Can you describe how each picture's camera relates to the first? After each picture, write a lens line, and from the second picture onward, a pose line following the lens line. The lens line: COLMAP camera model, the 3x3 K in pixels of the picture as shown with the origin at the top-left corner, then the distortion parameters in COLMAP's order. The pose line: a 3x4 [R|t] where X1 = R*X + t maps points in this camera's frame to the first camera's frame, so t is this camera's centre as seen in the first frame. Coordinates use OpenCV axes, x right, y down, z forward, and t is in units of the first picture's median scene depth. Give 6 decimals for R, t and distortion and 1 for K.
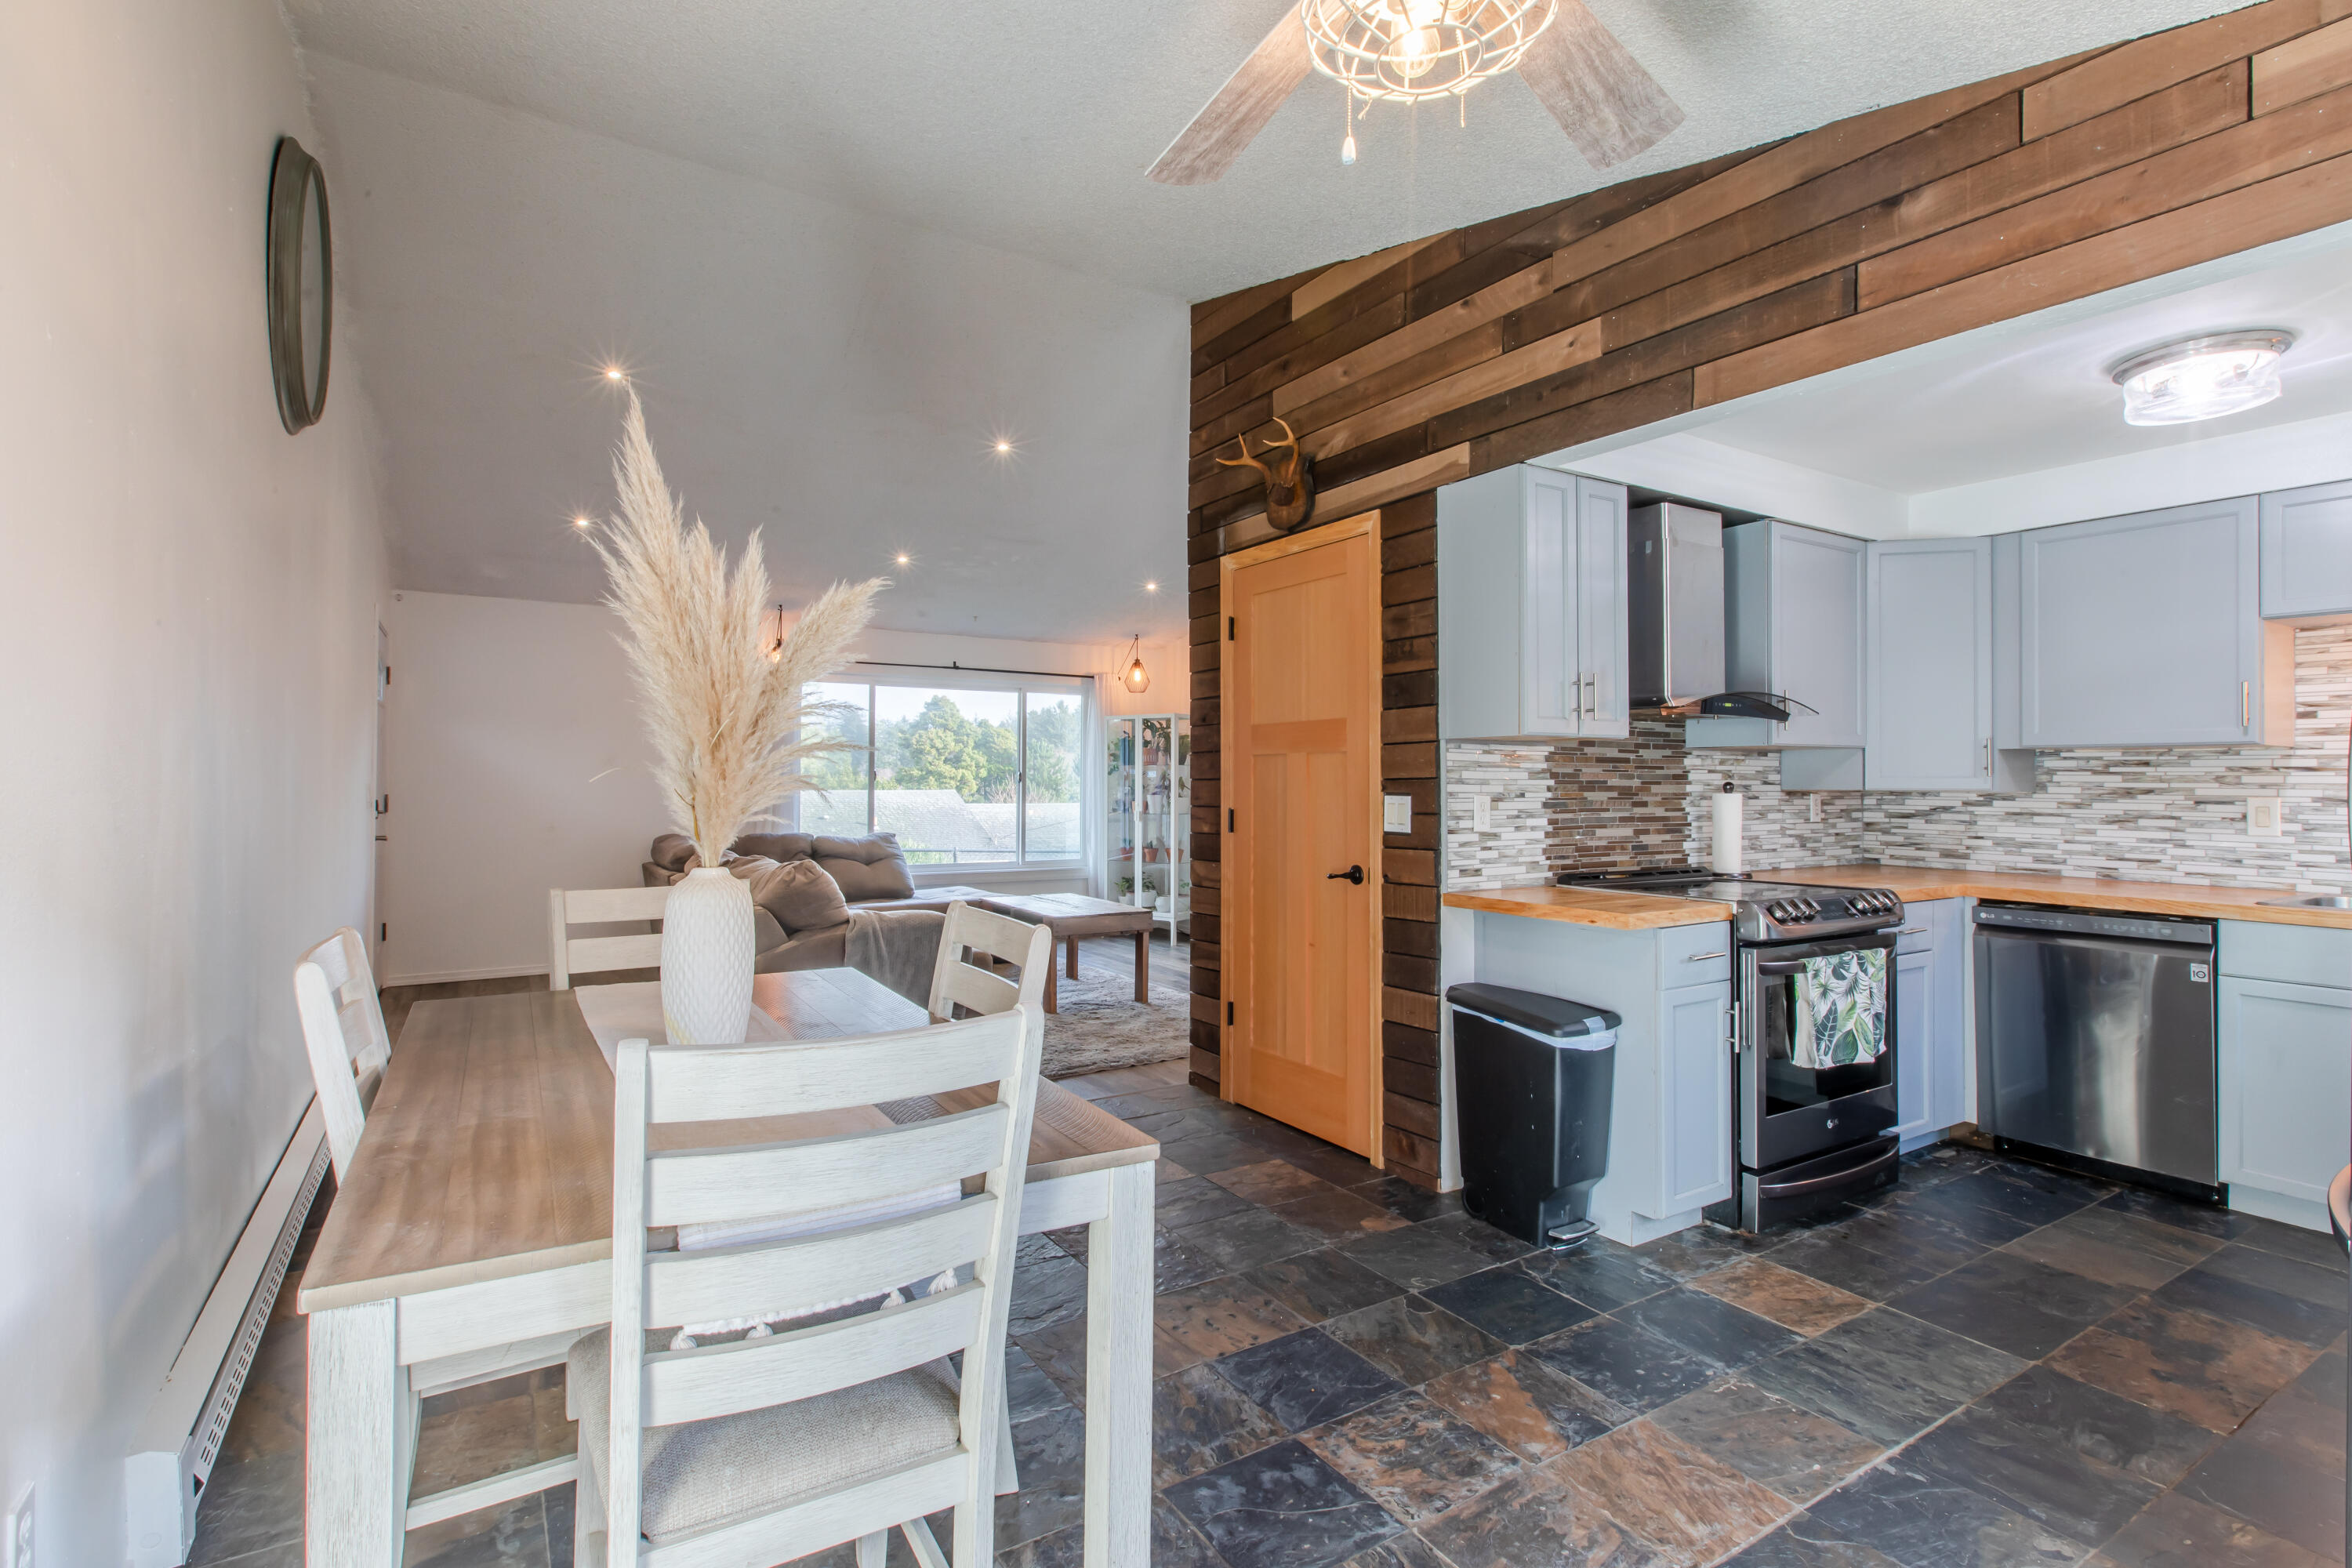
lens RADIAL K [[1060.0, 0, 1179.4], [0, 1060.0, 776.5], [0, 0, 1]] dist [-0.001654, -0.000158]
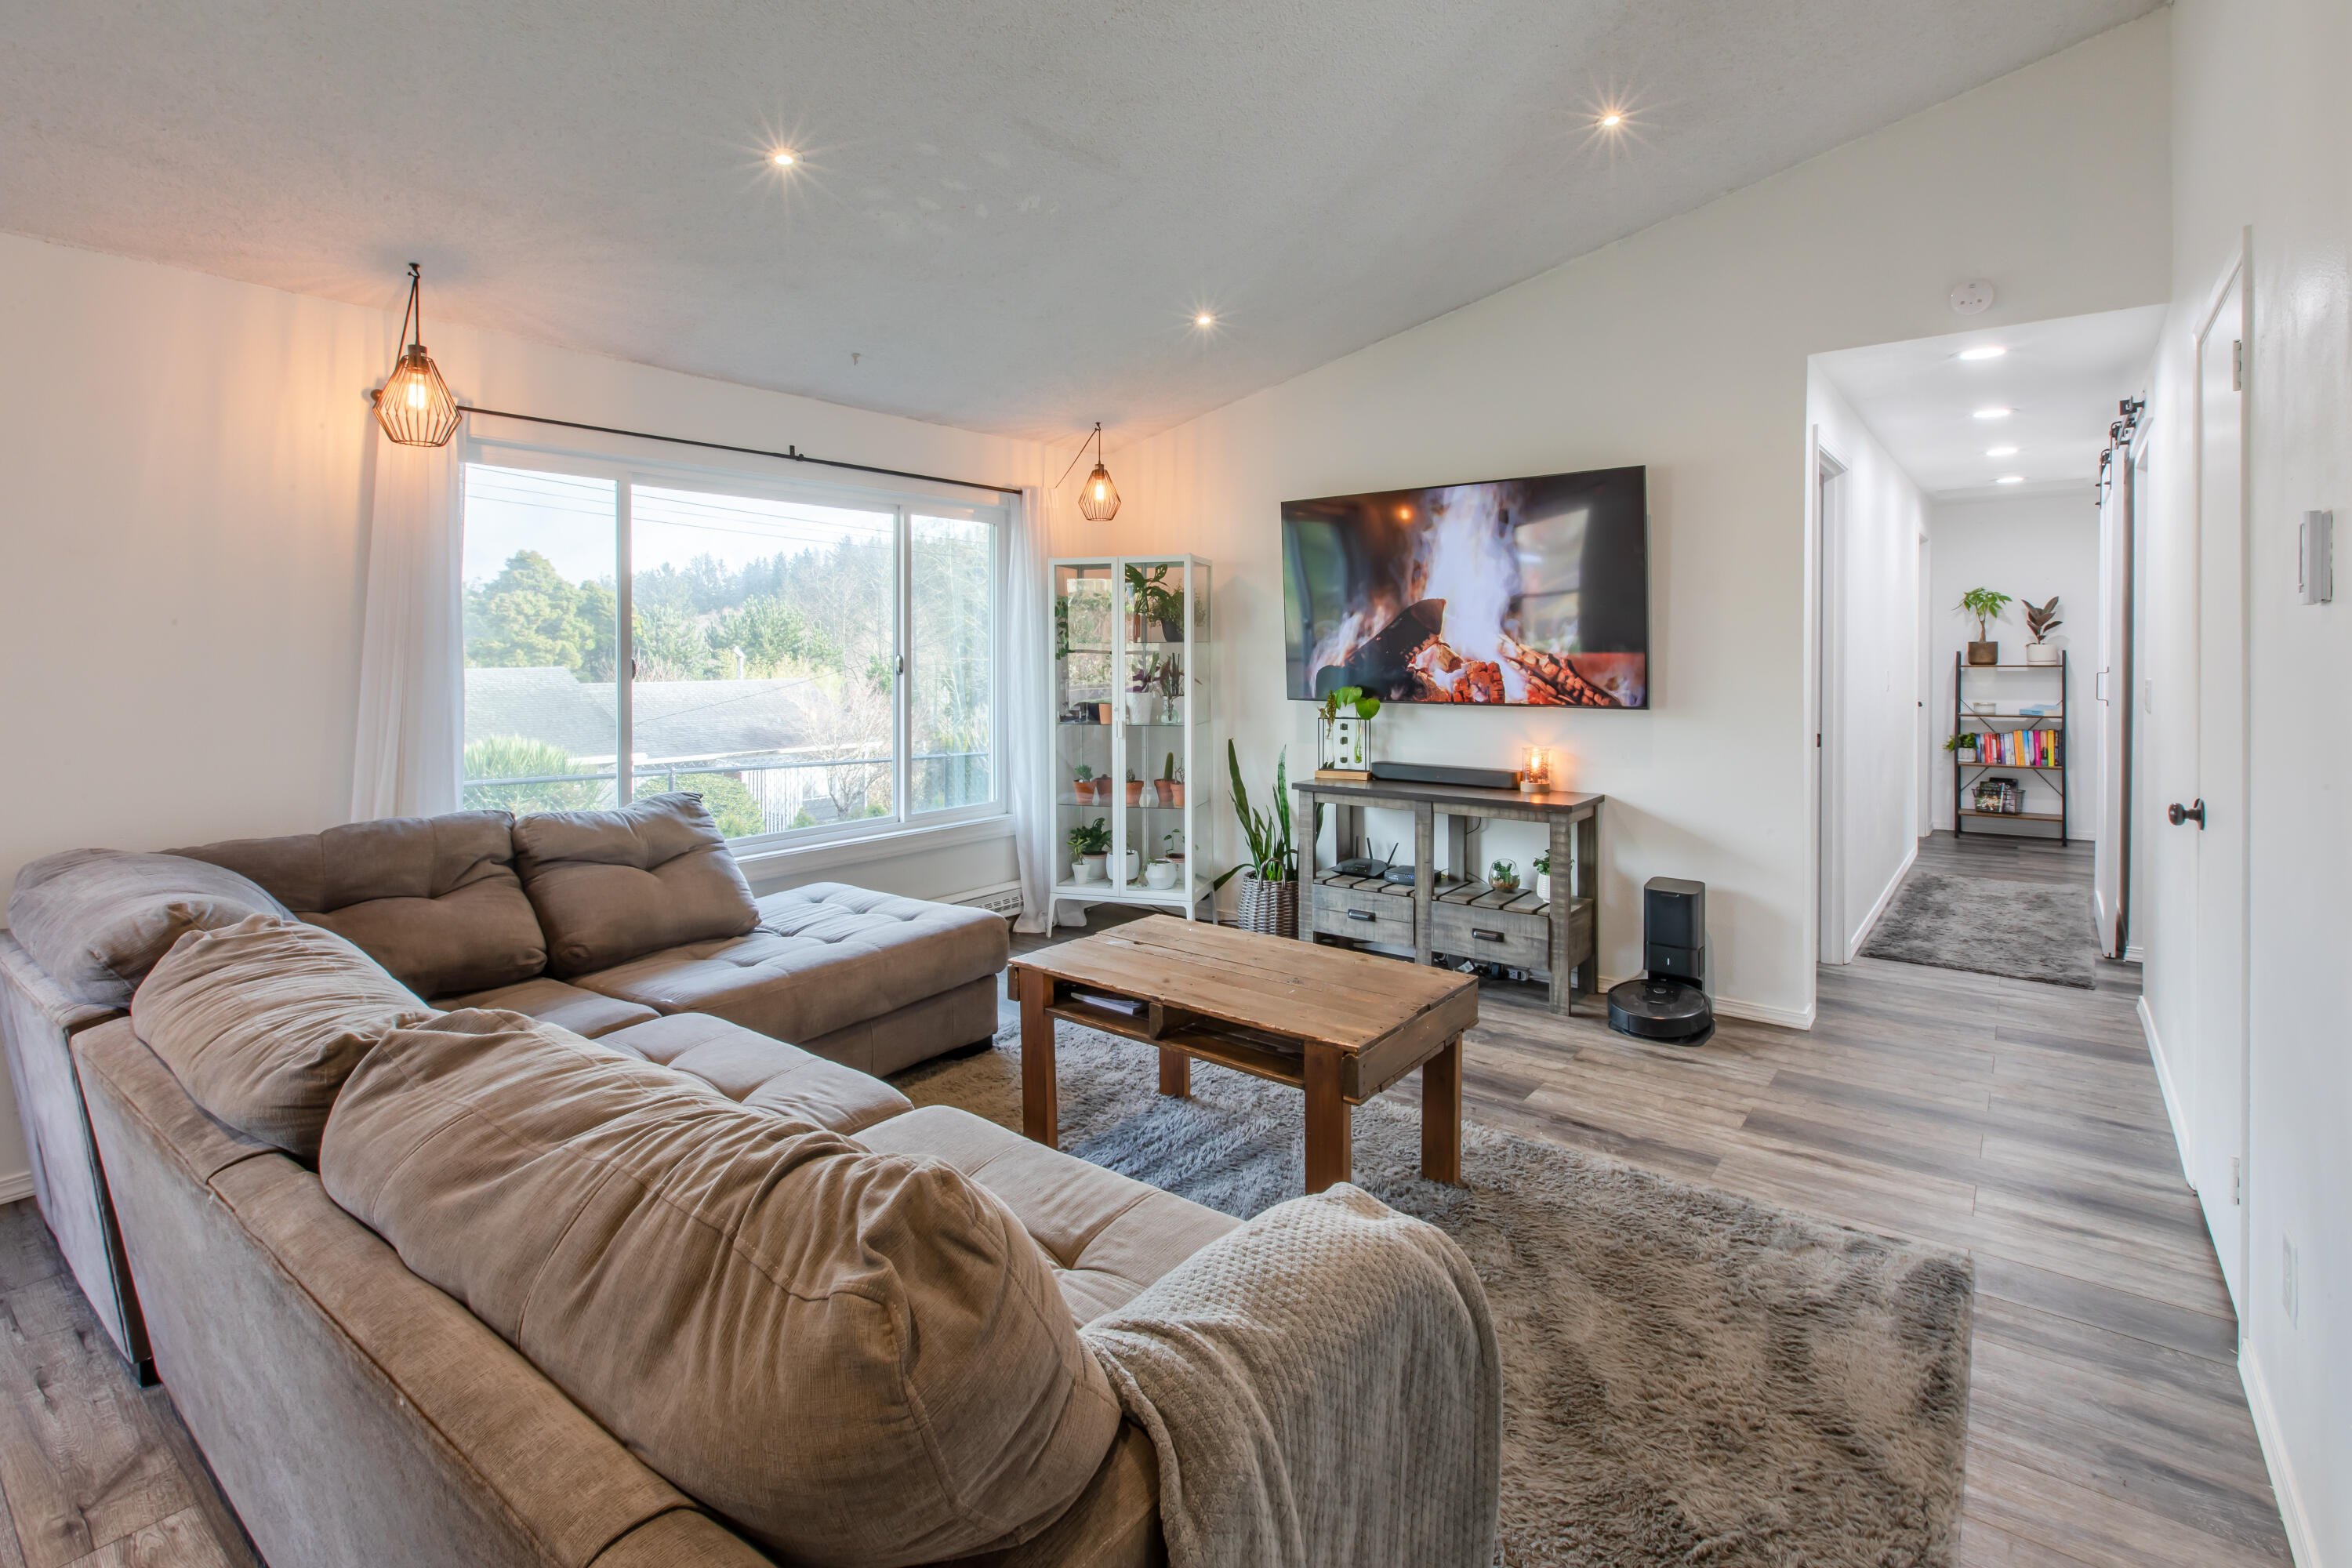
lens RADIAL K [[1079.7, 0, 1216.5], [0, 1079.7, 654.9], [0, 0, 1]] dist [-0.000148, -0.000021]
pose [[0.938886, -0.012429, 0.344004, -0.209344], [0.008953, 0.999892, 0.011692, -0.010881], [-0.344112, -0.007898, 0.938895, 0.452264]]
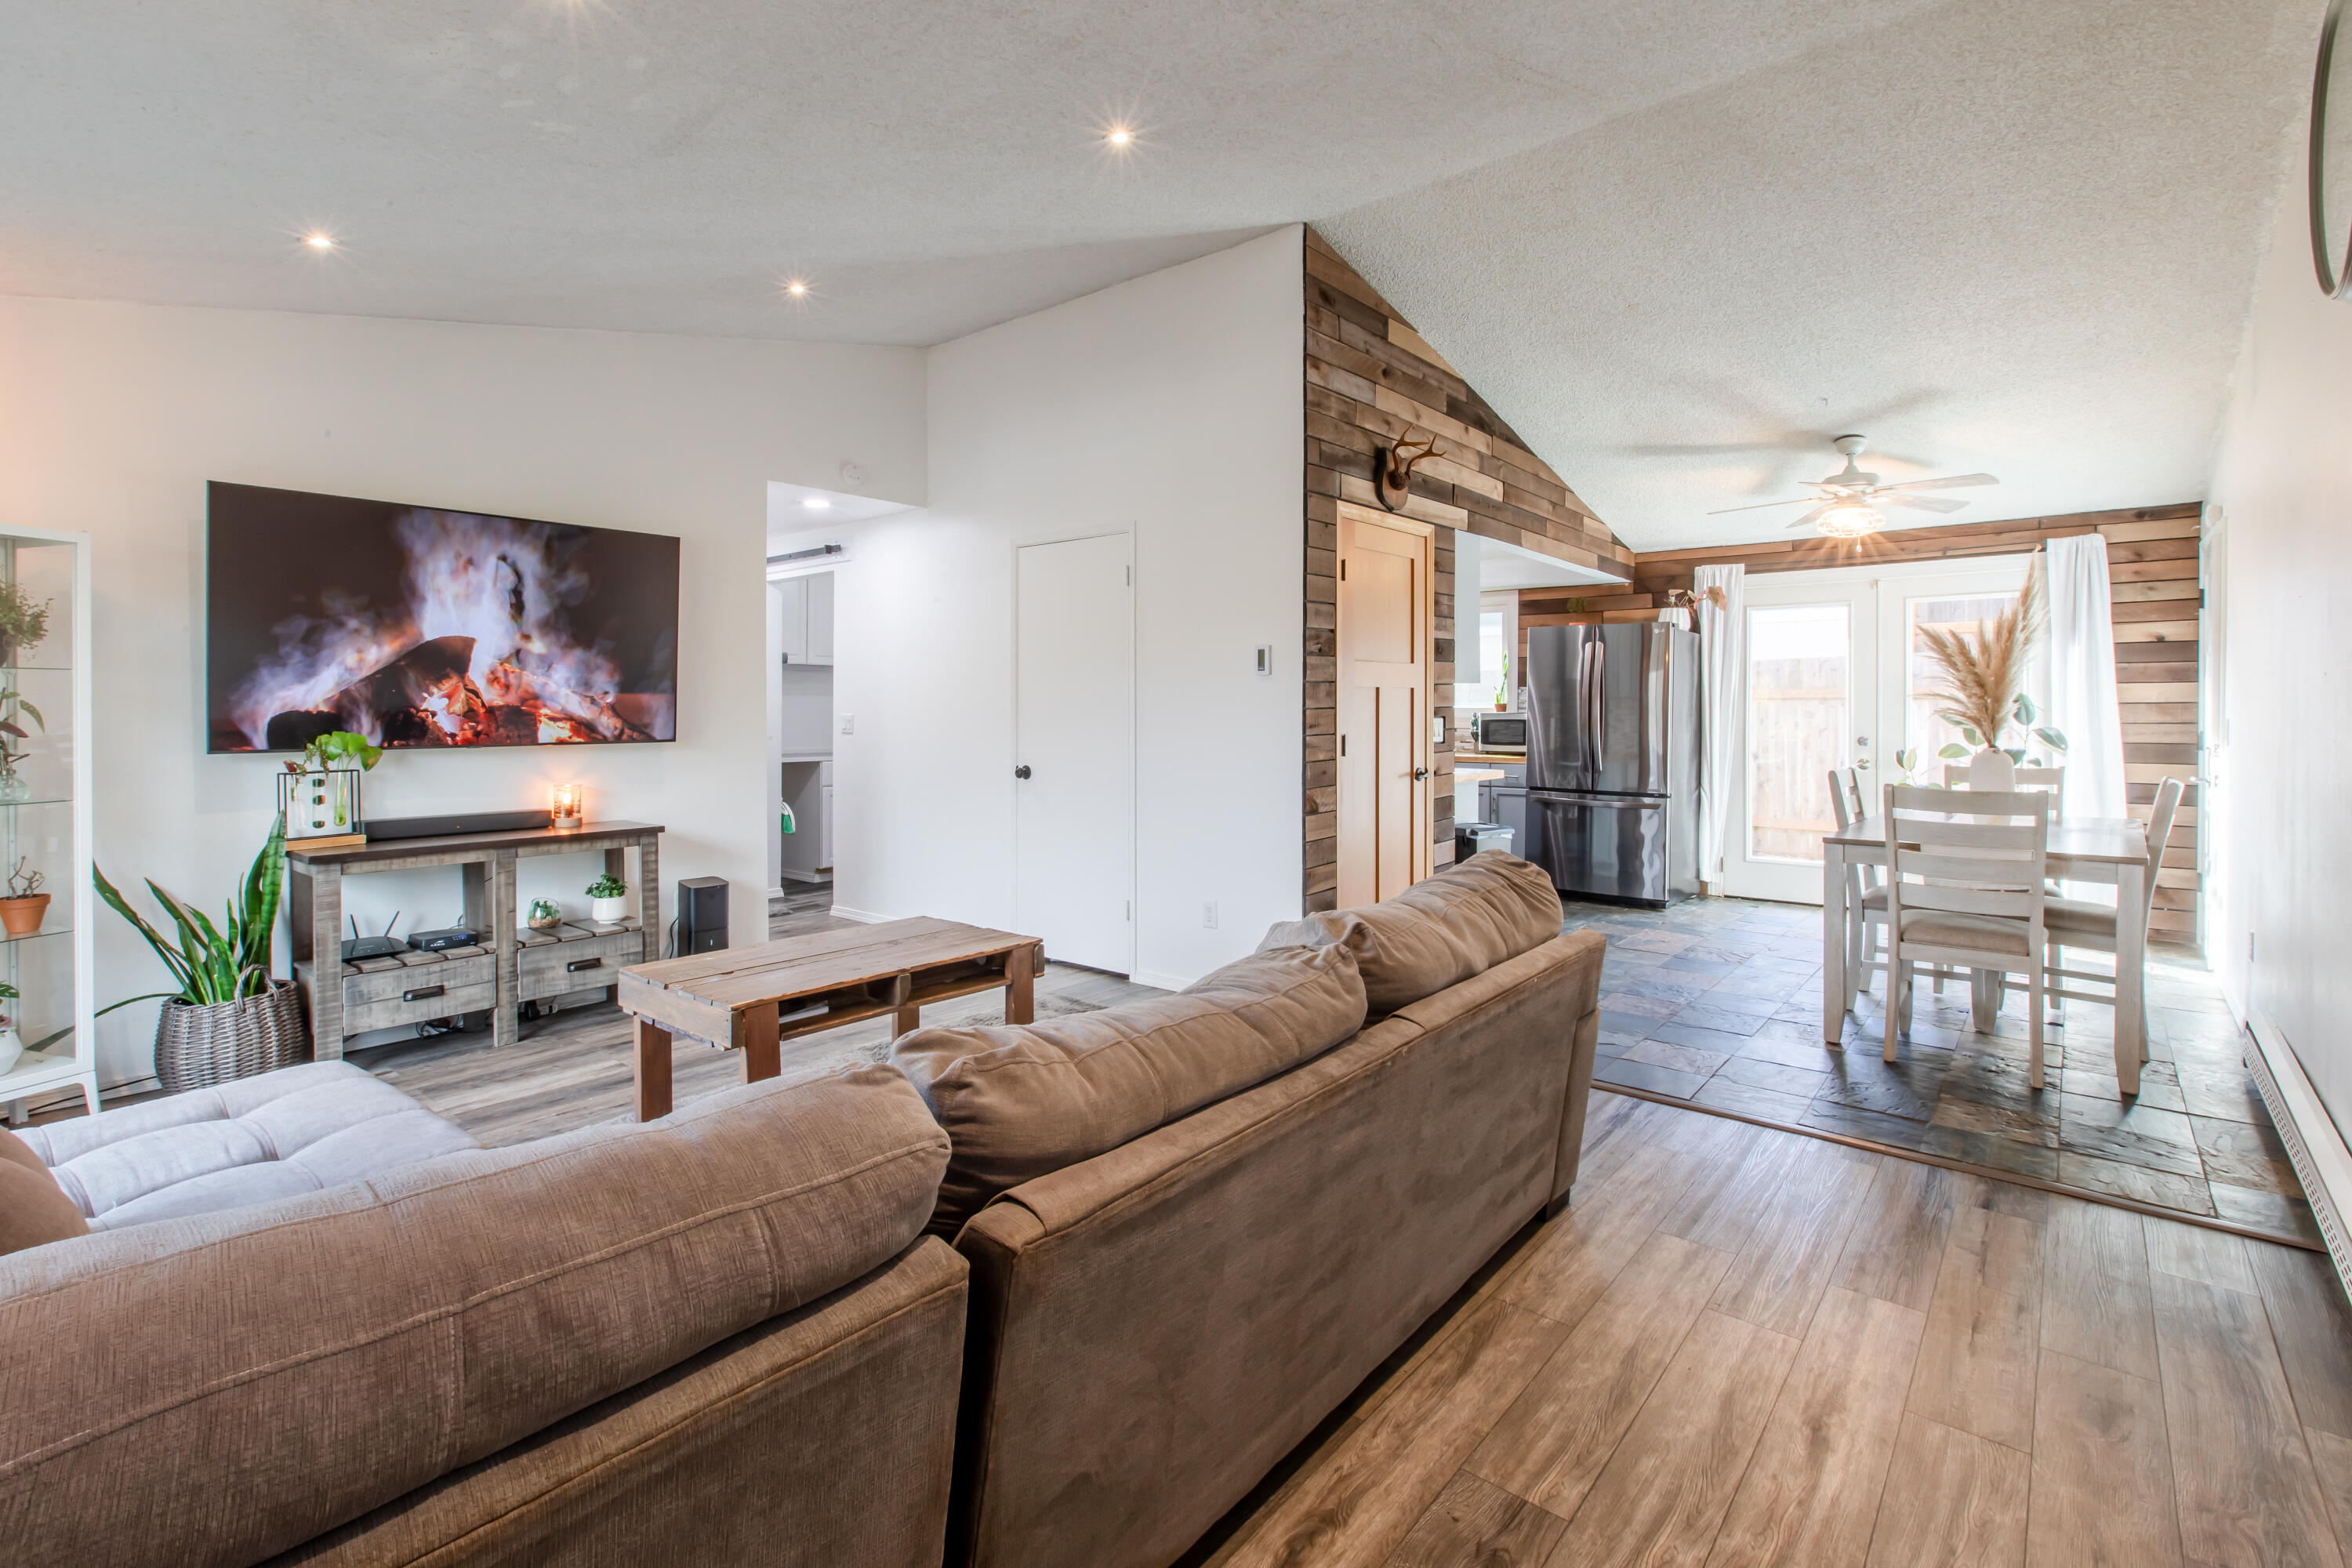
lens RADIAL K [[1094.0, 0, 1170.9], [0, 1094.0, 715.0], [0, 0, 1]] dist [0.000877, -0.000398]
pose [[-0.290519, -0.015089, 0.956750, -0.485991], [-0.004650, 0.999886, 0.014357, -0.003026], [-0.956858, -0.000278, -0.290556, 0.744101]]
